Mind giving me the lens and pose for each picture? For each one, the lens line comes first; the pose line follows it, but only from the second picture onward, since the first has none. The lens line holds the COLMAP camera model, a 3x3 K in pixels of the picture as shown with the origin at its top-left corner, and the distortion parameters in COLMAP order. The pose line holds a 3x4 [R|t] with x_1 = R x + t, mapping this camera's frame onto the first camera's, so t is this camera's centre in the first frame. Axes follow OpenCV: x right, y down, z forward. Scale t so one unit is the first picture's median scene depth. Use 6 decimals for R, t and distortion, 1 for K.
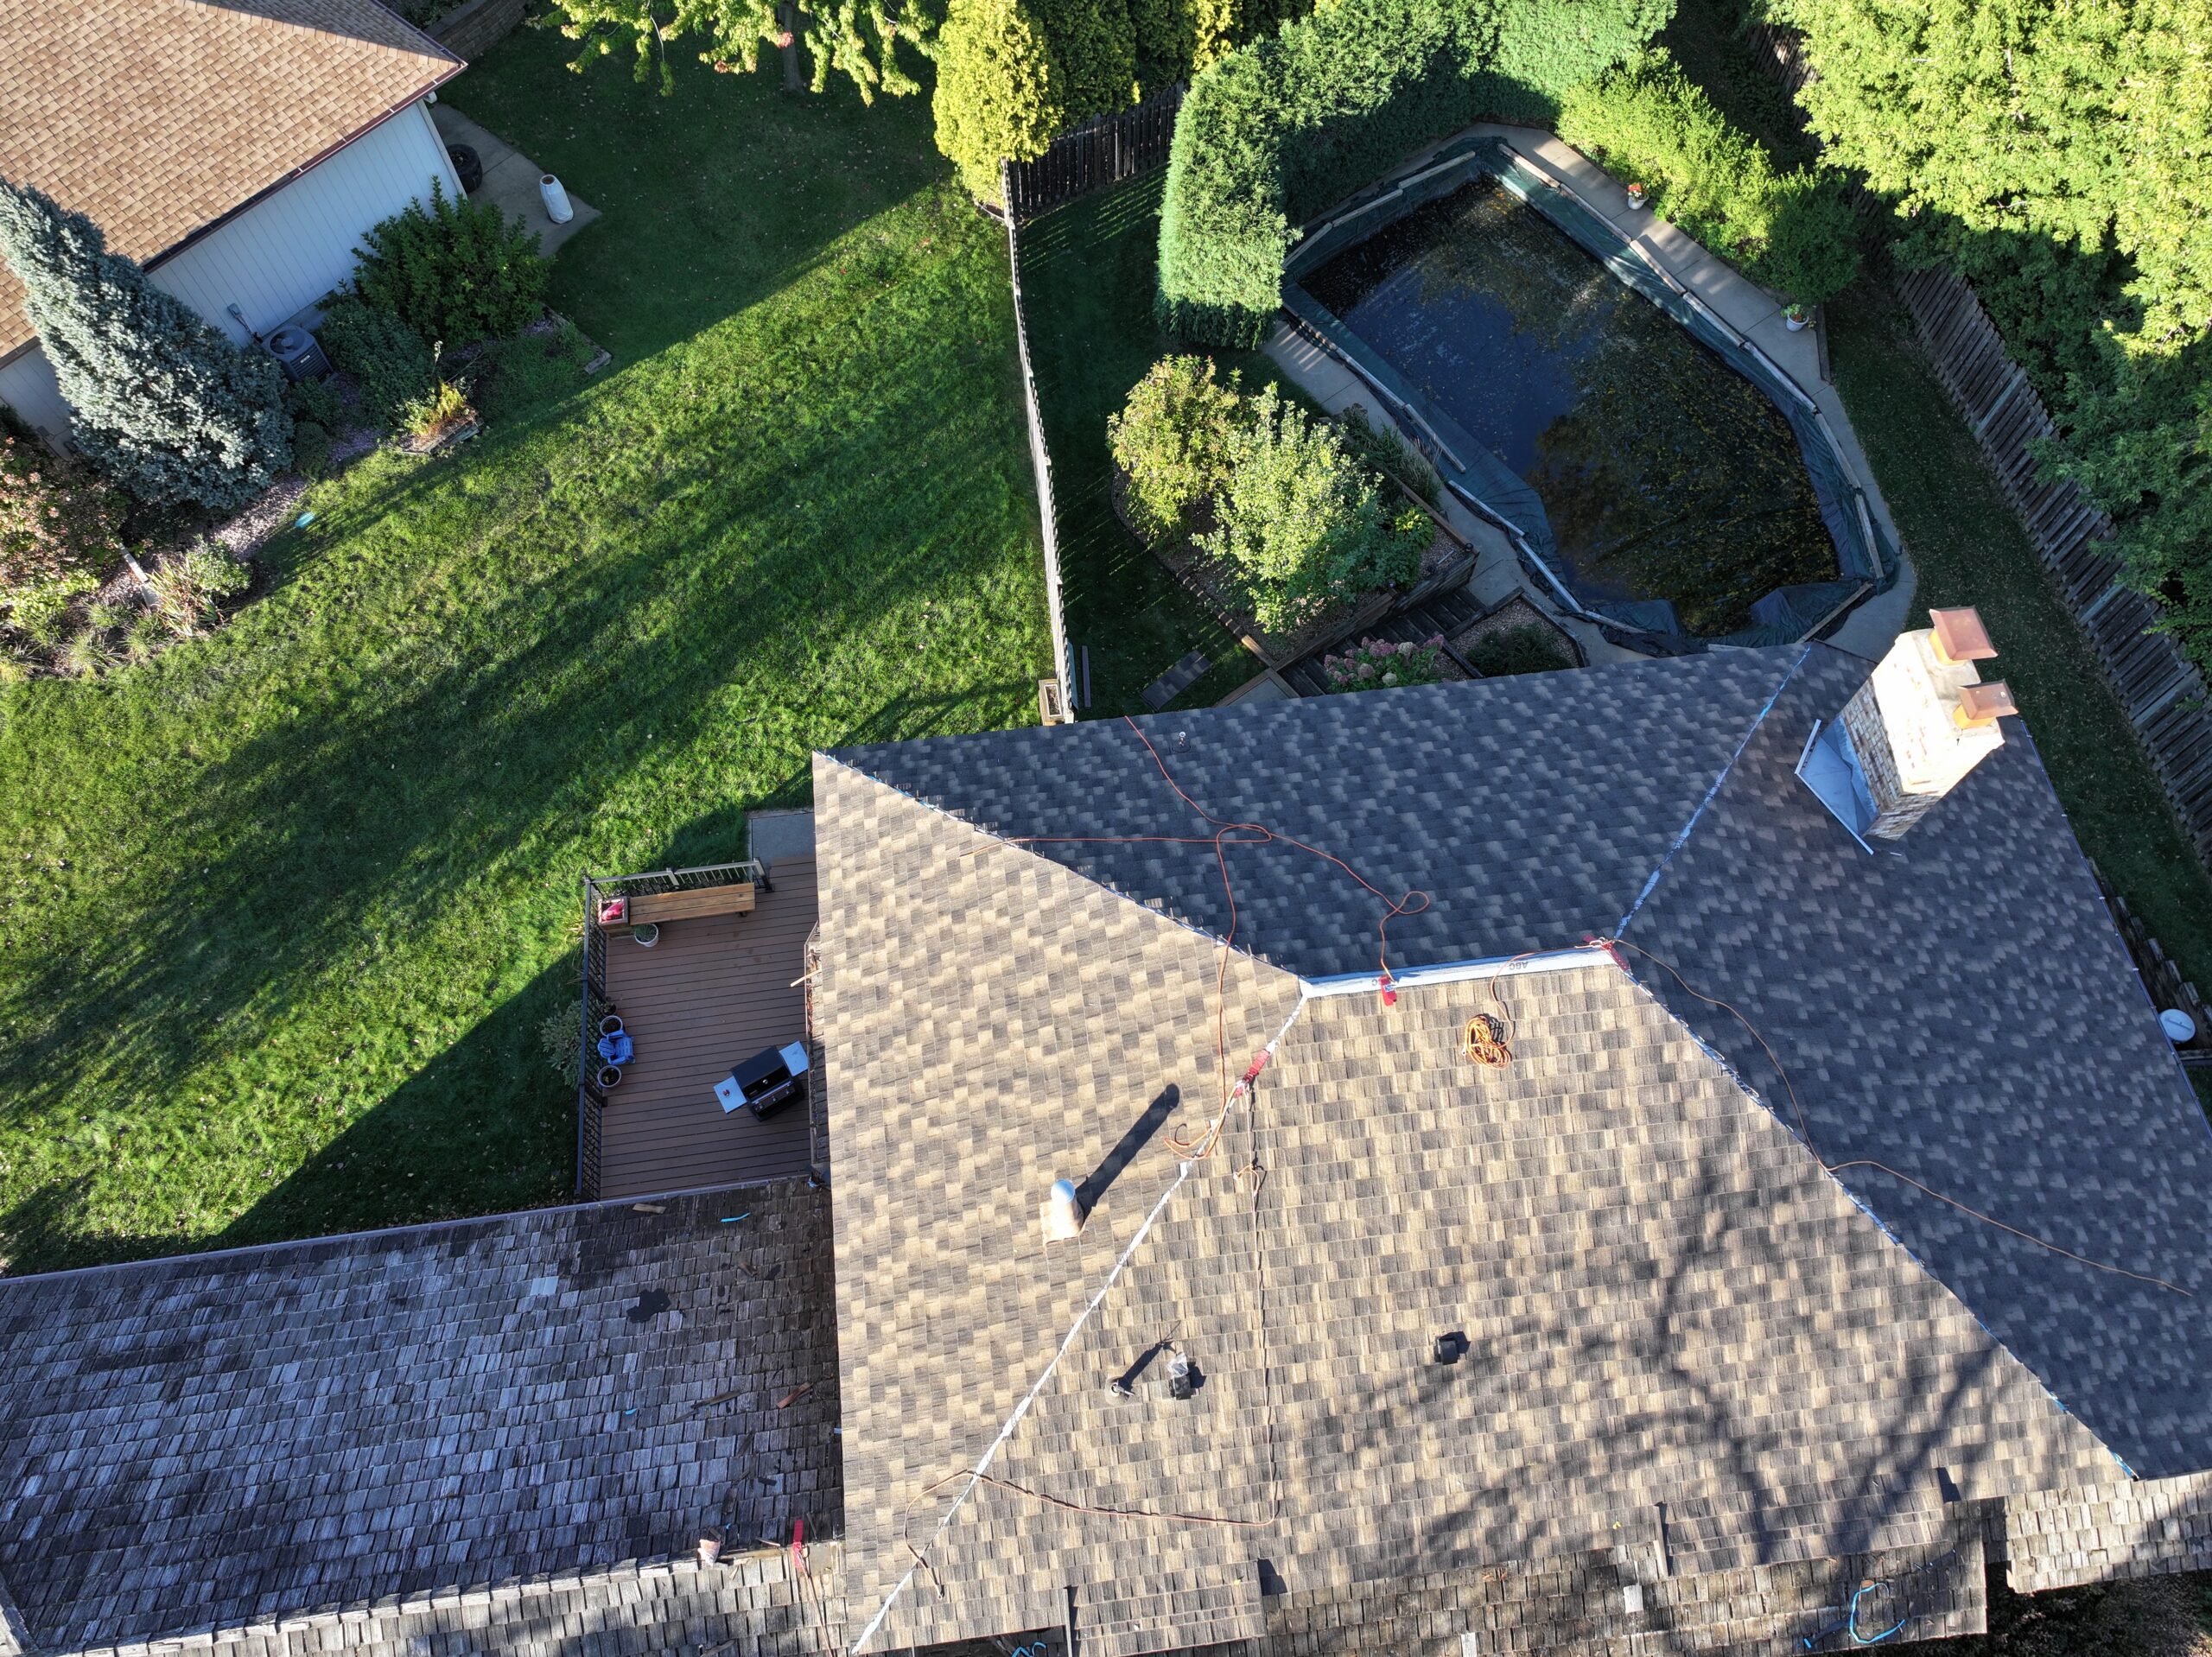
lens RADIAL K [[1558.3, 0, 1109.0], [0, 1558.3, 820.1], [0, 0, 1]] dist [-0.005416, 0.017800]
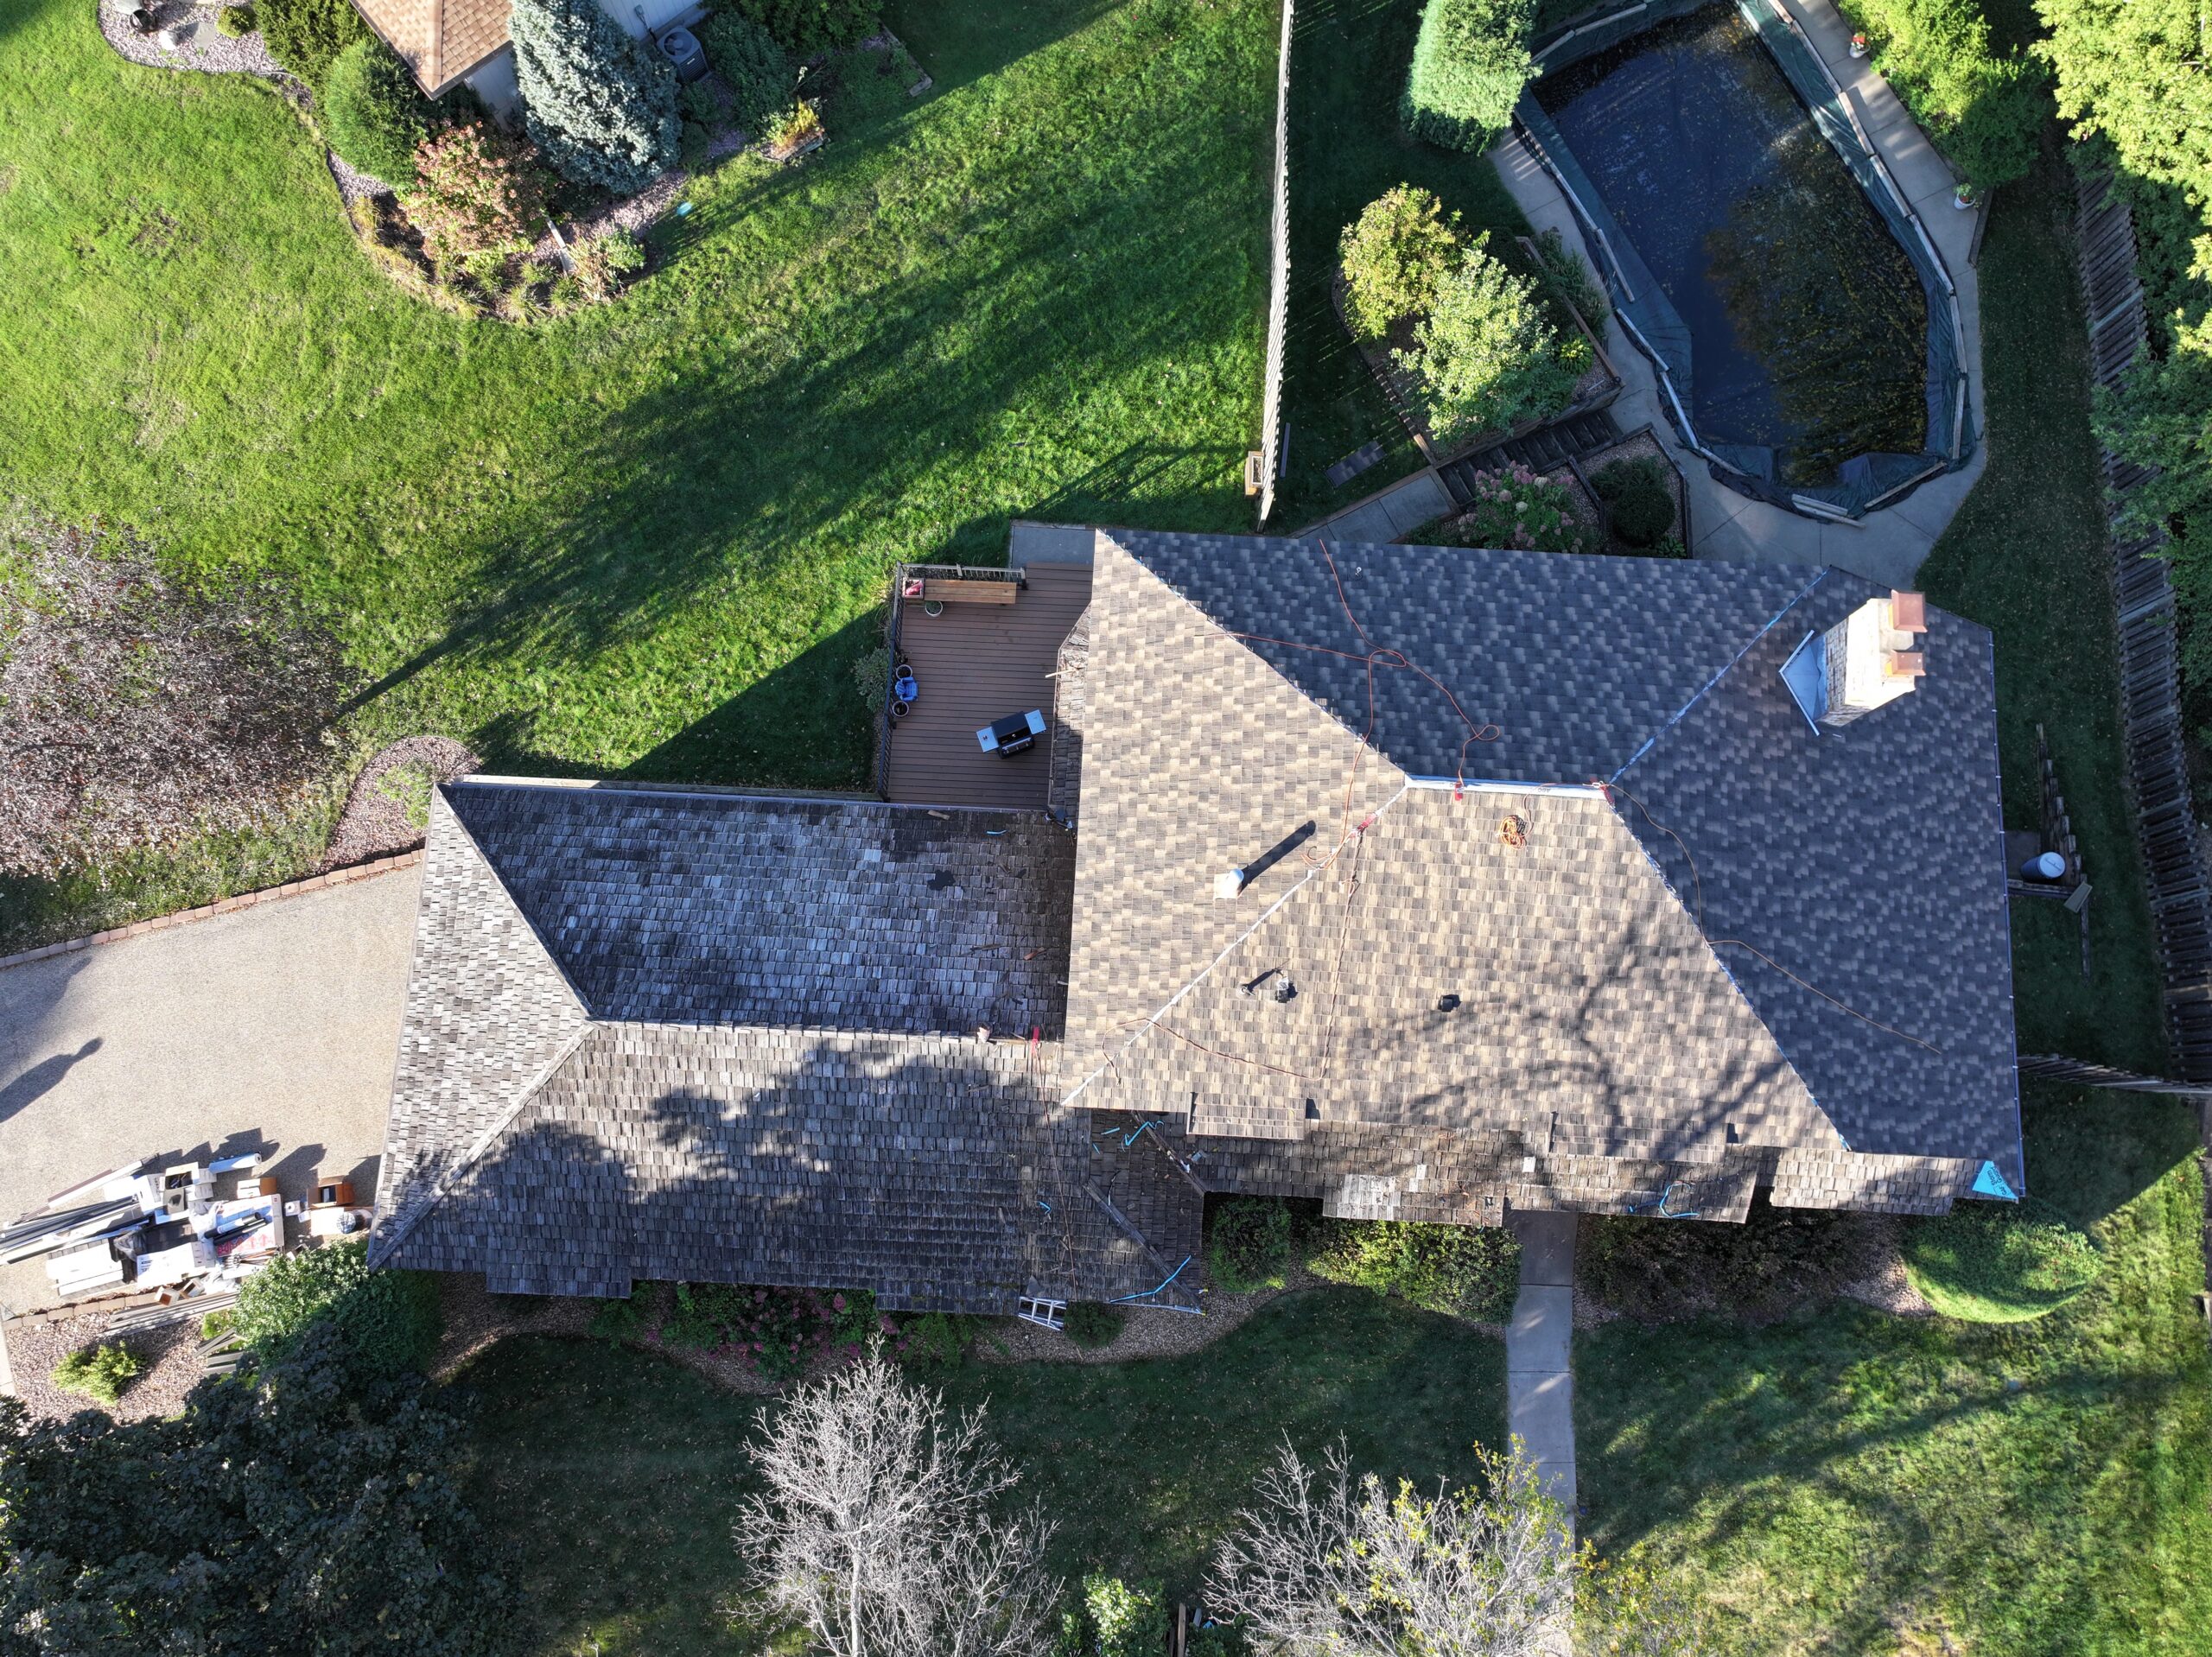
lens RADIAL K [[1558.3, 0, 1108.5], [0, 1558.3, 823.7], [0, 0, 1]] dist [-0.005416, 0.017800]
pose [[0.984013, 0.175195, -0.032015, -0.099754], [-0.160005, 0.948596, 0.273066, -0.202533], [0.078209, -0.263578, 0.961463, -0.486413]]
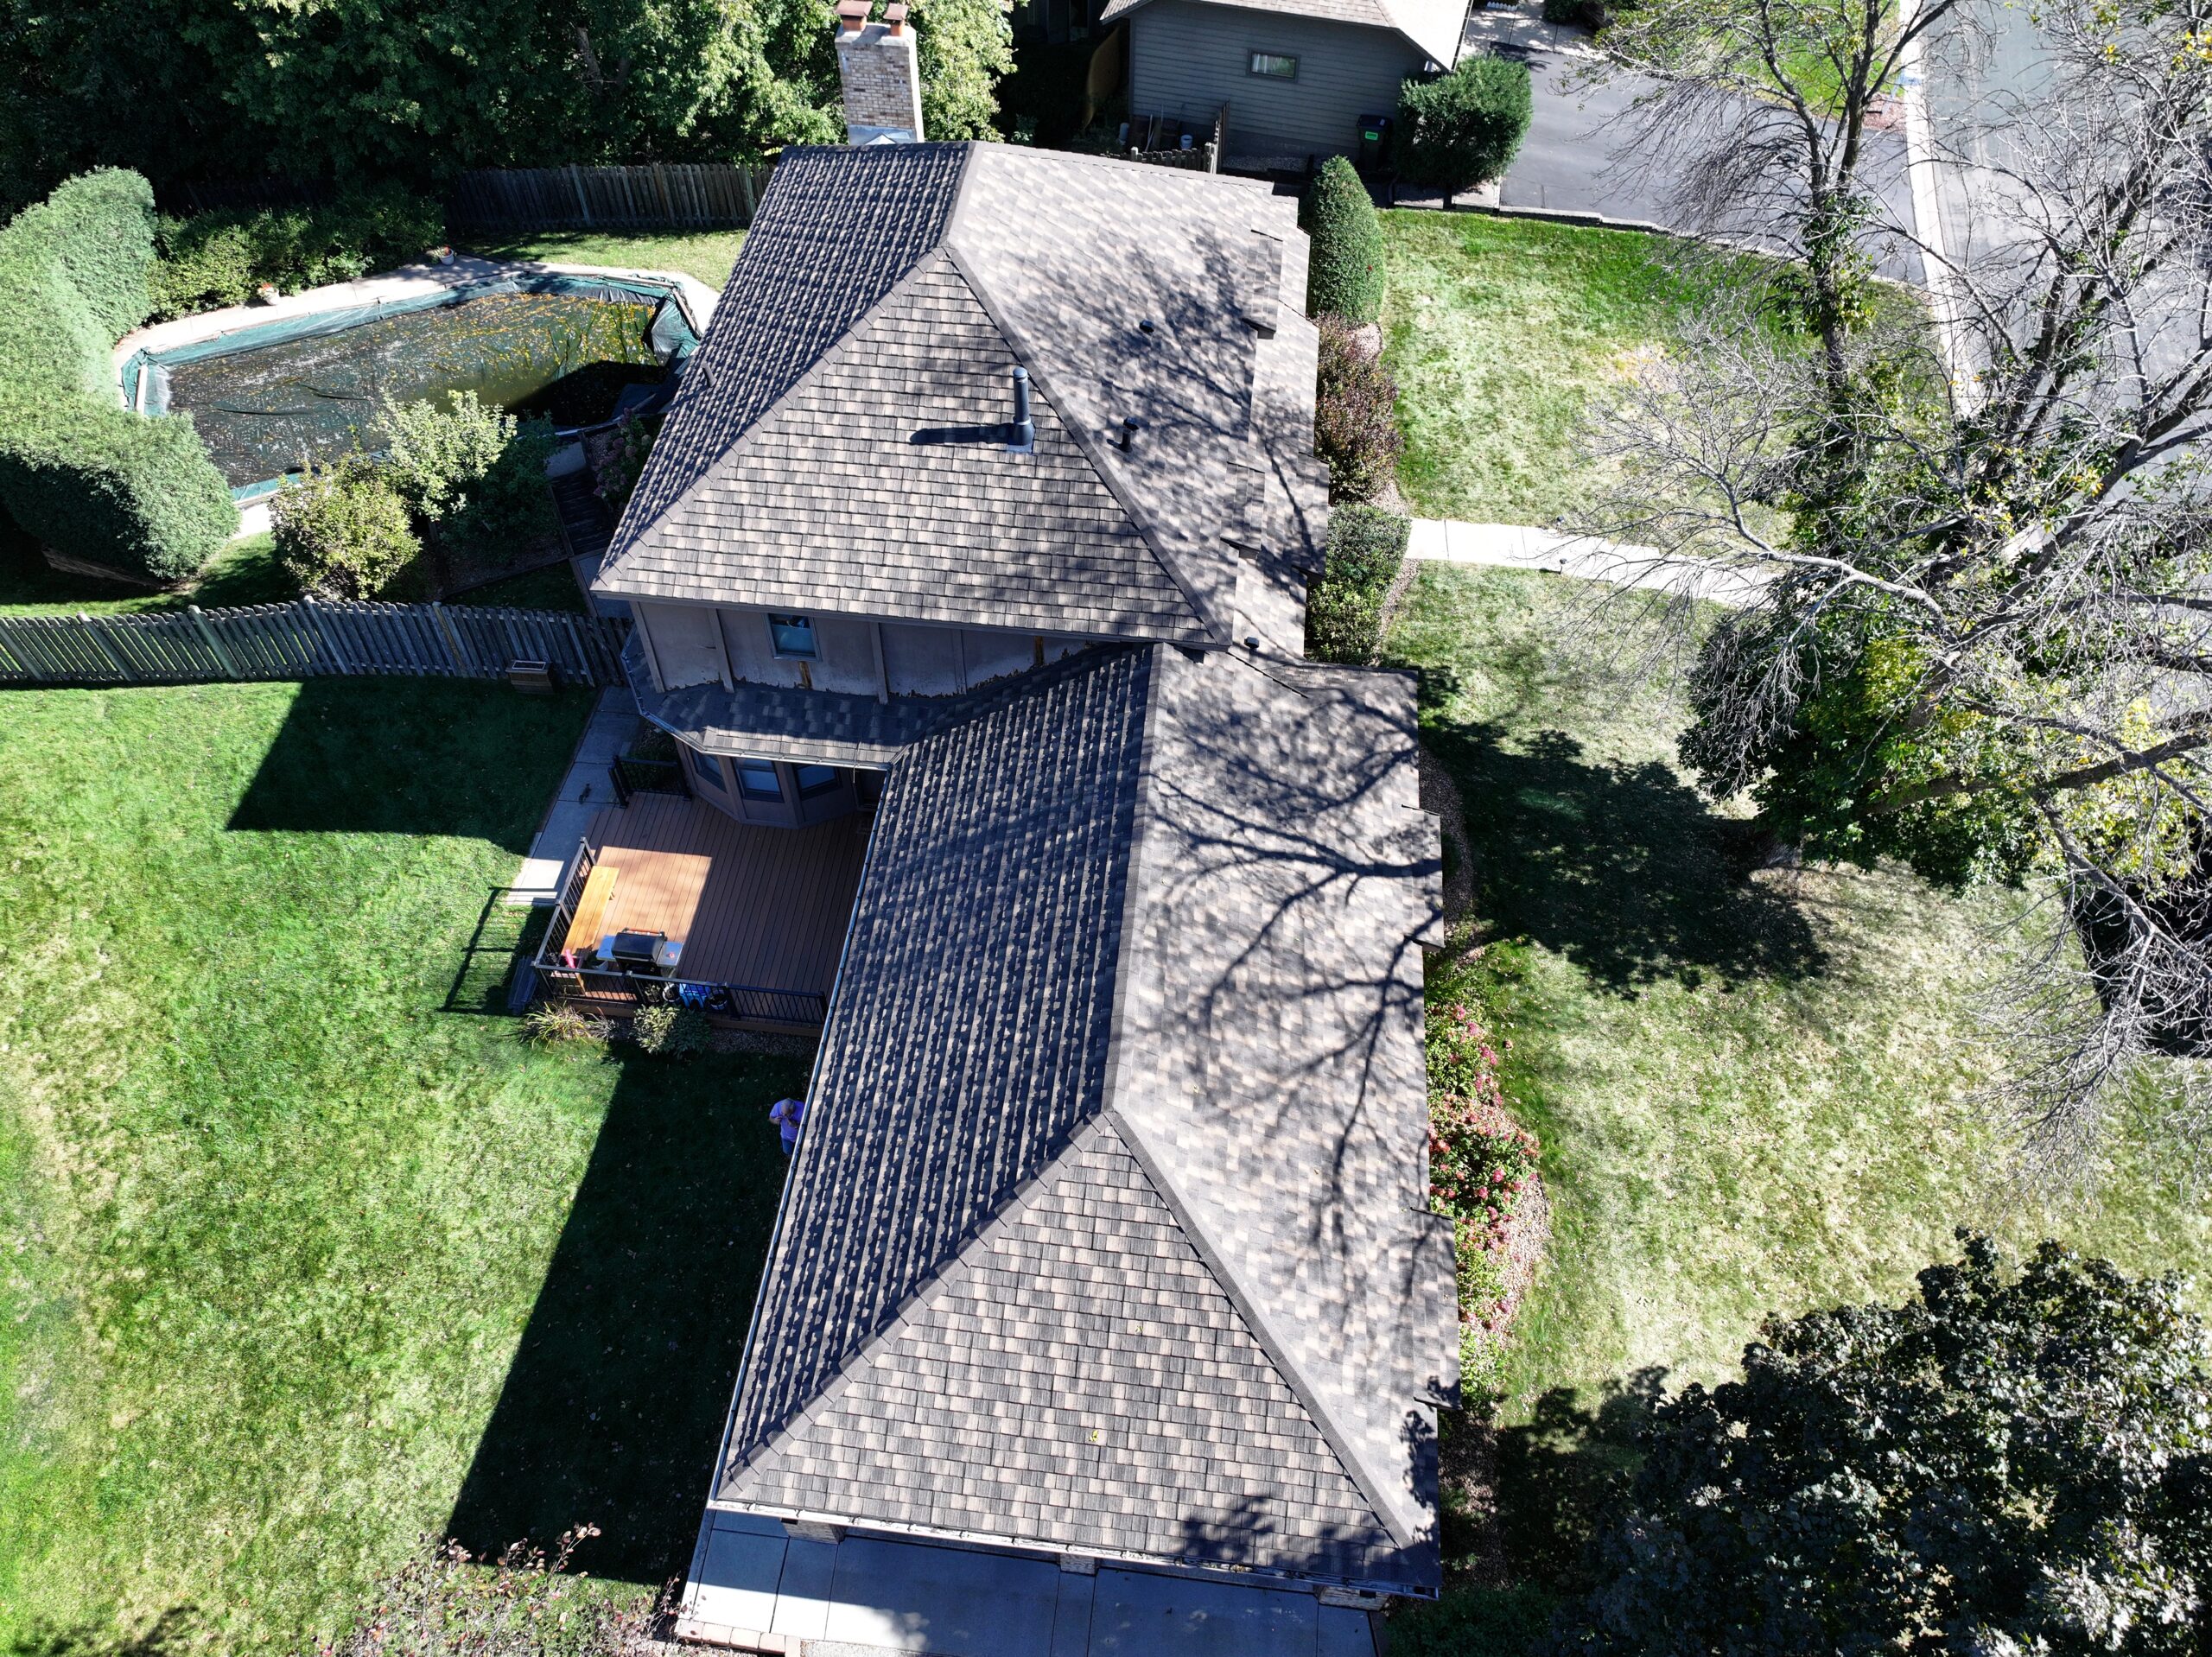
lens RADIAL K [[1558.3, 0, 1106.3], [0, 1558.3, 813.0], [0, 0, 1]] dist [-0.005416, 0.017800]
pose [[0.233125, -0.771905, 0.591452, -1.109241], [0.865821, 0.441659, 0.235140, 0.112788], [-0.442726, 0.457274, 0.771294, -0.077313]]
